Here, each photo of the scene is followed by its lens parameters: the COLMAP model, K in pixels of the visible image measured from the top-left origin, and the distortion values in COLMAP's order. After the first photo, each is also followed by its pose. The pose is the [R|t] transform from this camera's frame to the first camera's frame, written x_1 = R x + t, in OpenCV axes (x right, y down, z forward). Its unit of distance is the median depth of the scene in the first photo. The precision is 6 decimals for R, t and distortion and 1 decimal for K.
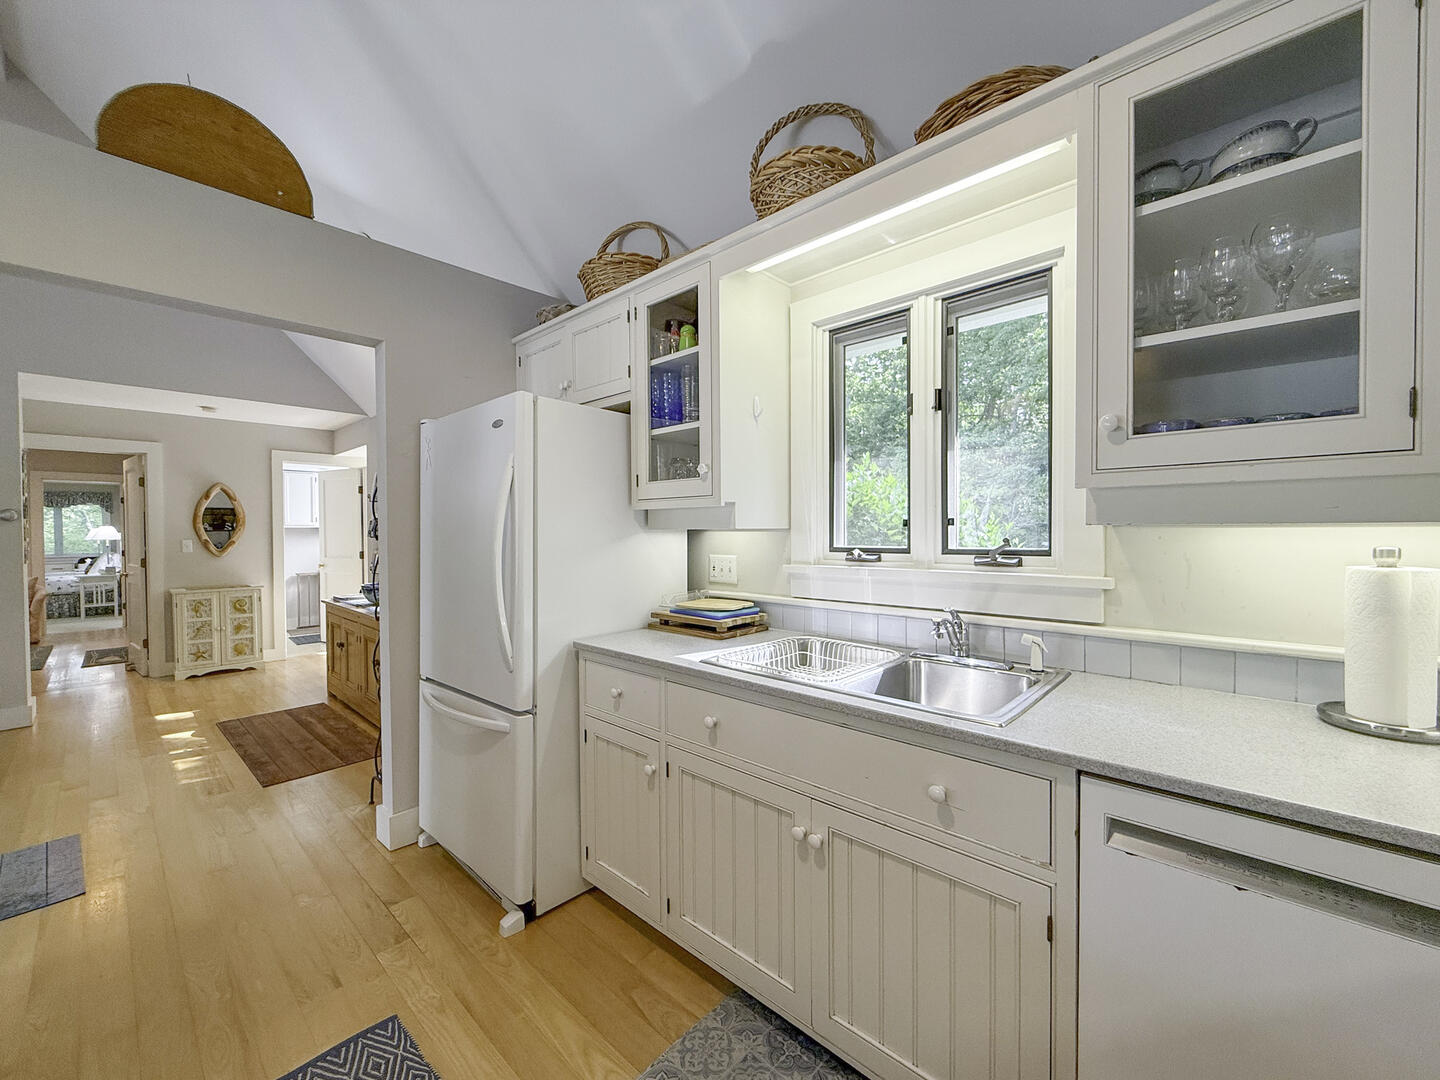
lens RADIAL K [[582.6, 0, 720.0], [0, 582.6, 540.0], [0, 0, 1]] dist [0.000541, 0.000134]
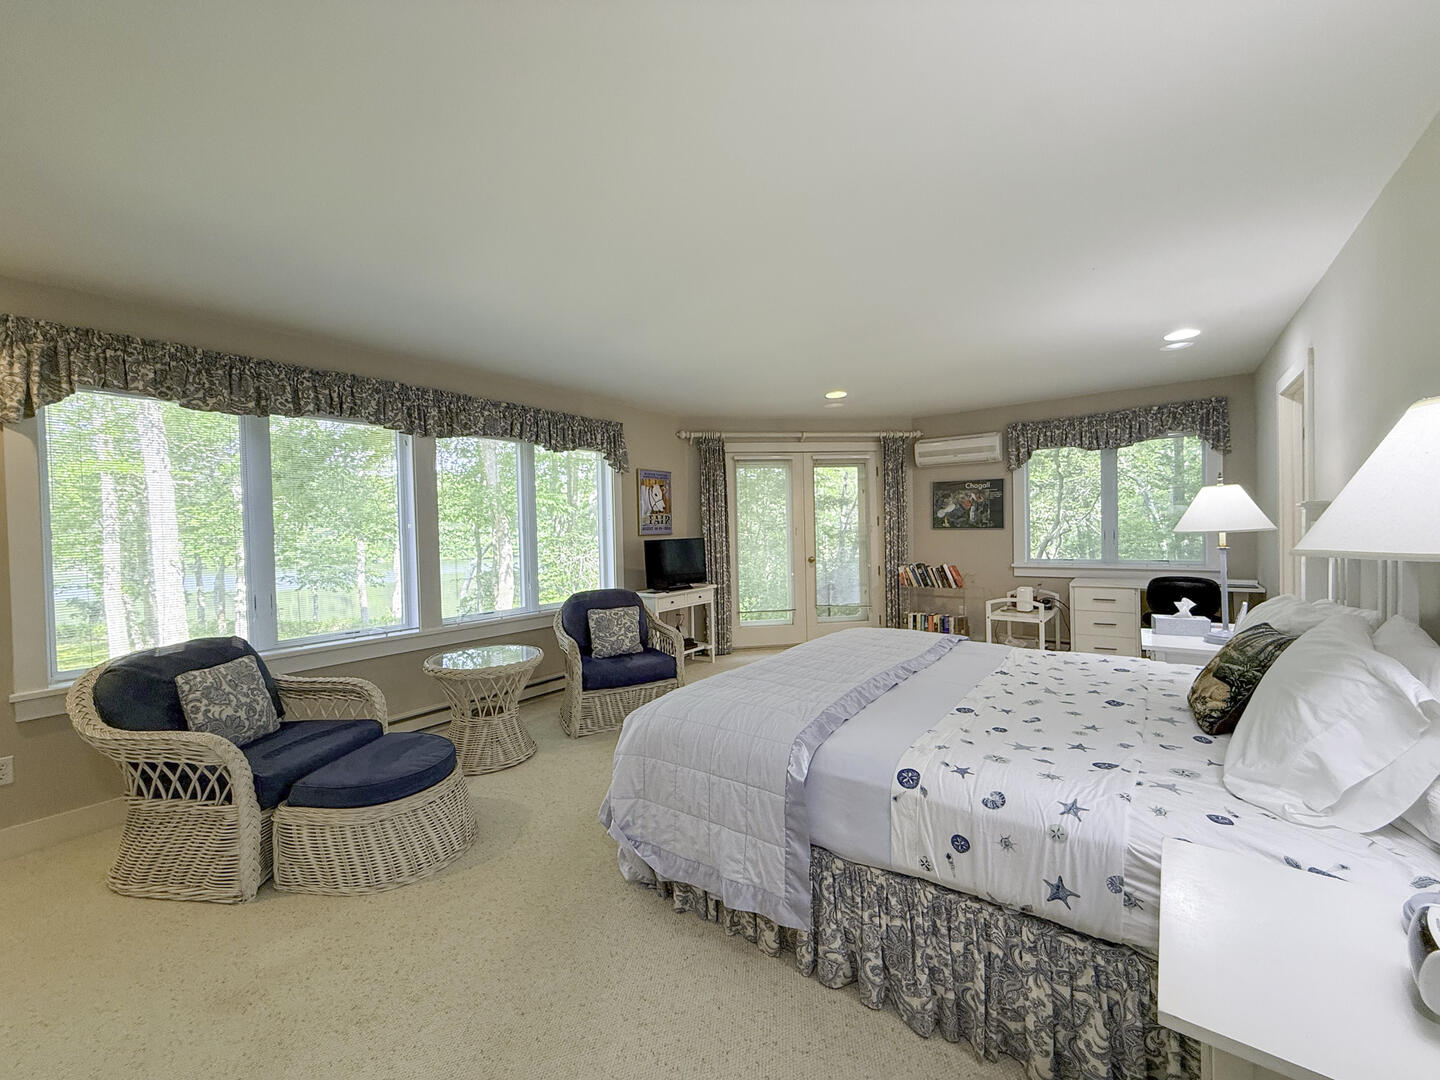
lens RADIAL K [[569.3, 0, 720.0], [0, 569.3, 540.0], [0, 0, 1]] dist [0.000826, 0.000145]
pose [[0.105674, 0.030059, -0.993946, -1.687082], [0.001822, 0.999535, 0.030422, -0.009001], [0.994399, -0.005026, 0.105570, 1.514580]]
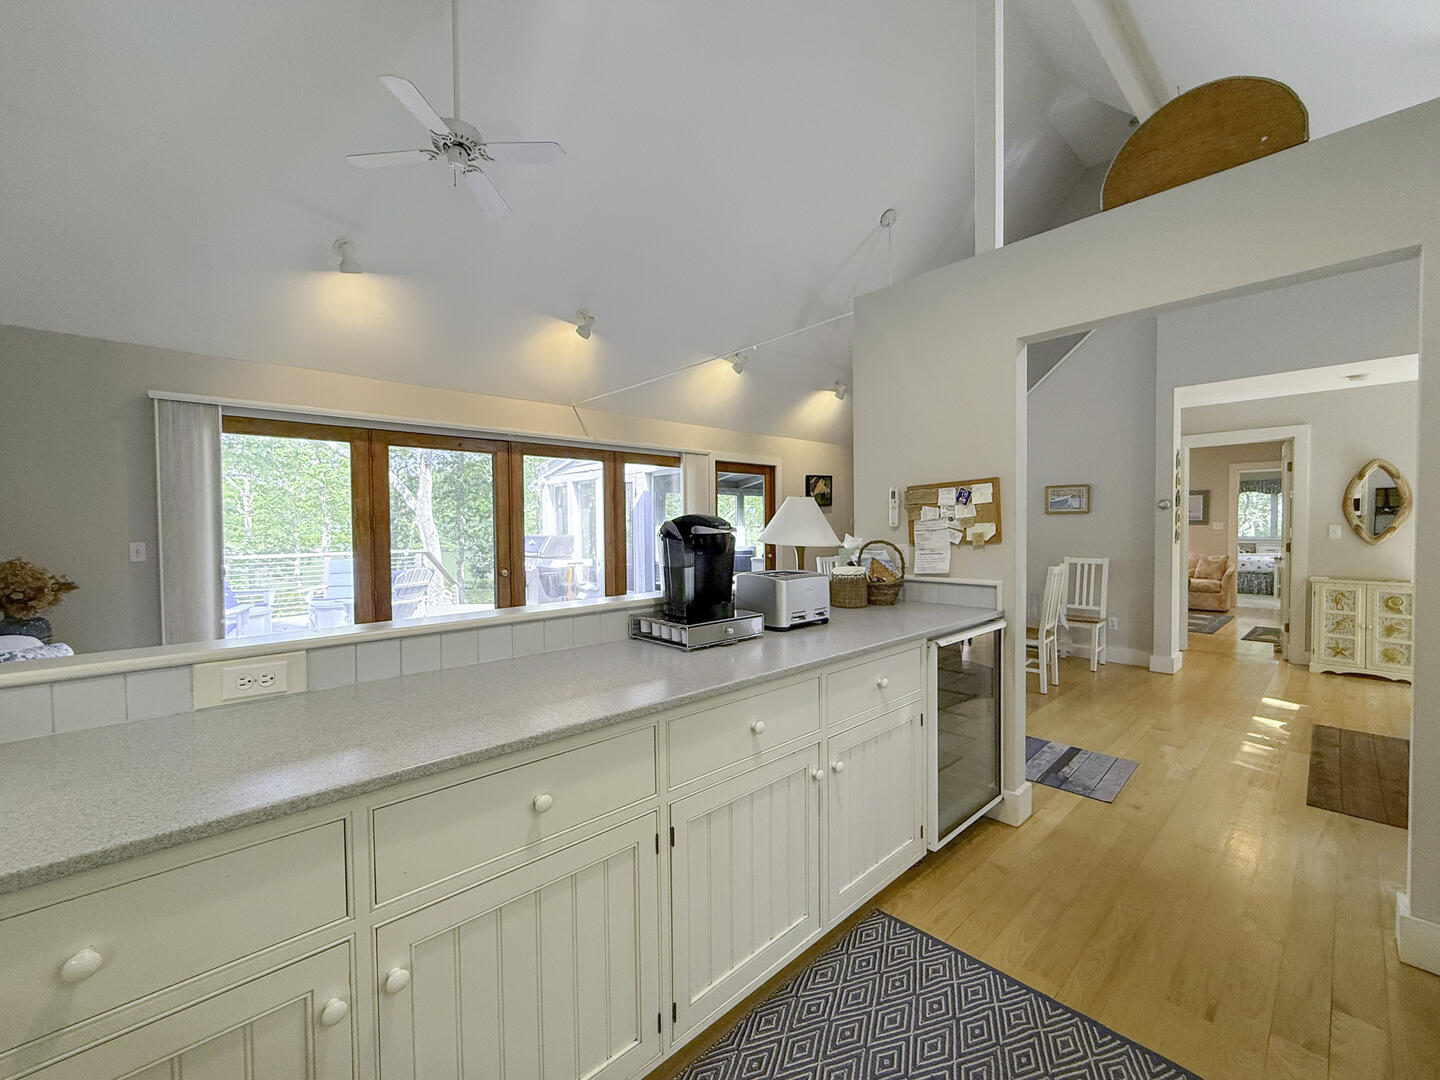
lens RADIAL K [[591.0, 0, 720.0], [0, 591.0, 540.0], [0, 0, 1]] dist [-0.001957, -0.000298]
pose [[-0.070048, 0.034508, -0.996947, 0.090740], [-0.007341, 0.999357, 0.035107, -0.001991], [0.997517, 0.009777, -0.069750, 0.094569]]
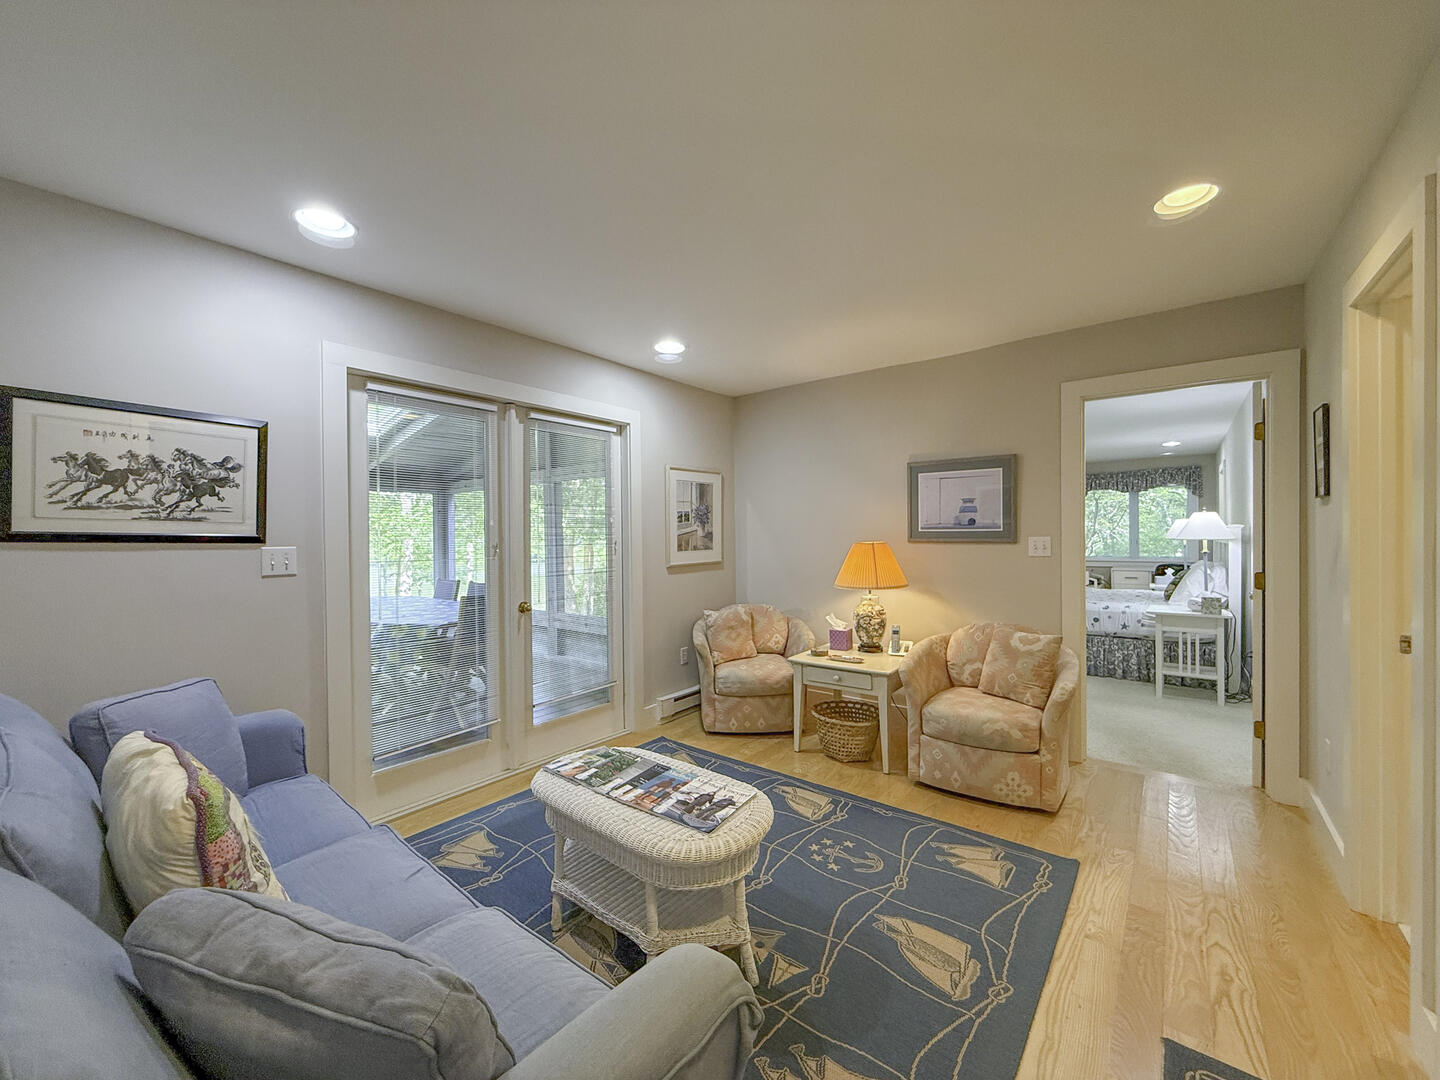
lens RADIAL K [[569.3, 0, 720.0], [0, 569.3, 540.0], [0, 0, 1]] dist [0.000826, 0.000145]
pose [[0.079655, 0.012708, -0.996741, -1.046496], [-0.006613, 0.999903, 0.012219, -0.004679], [0.996801, 0.005618, 0.079731, 0.959848]]
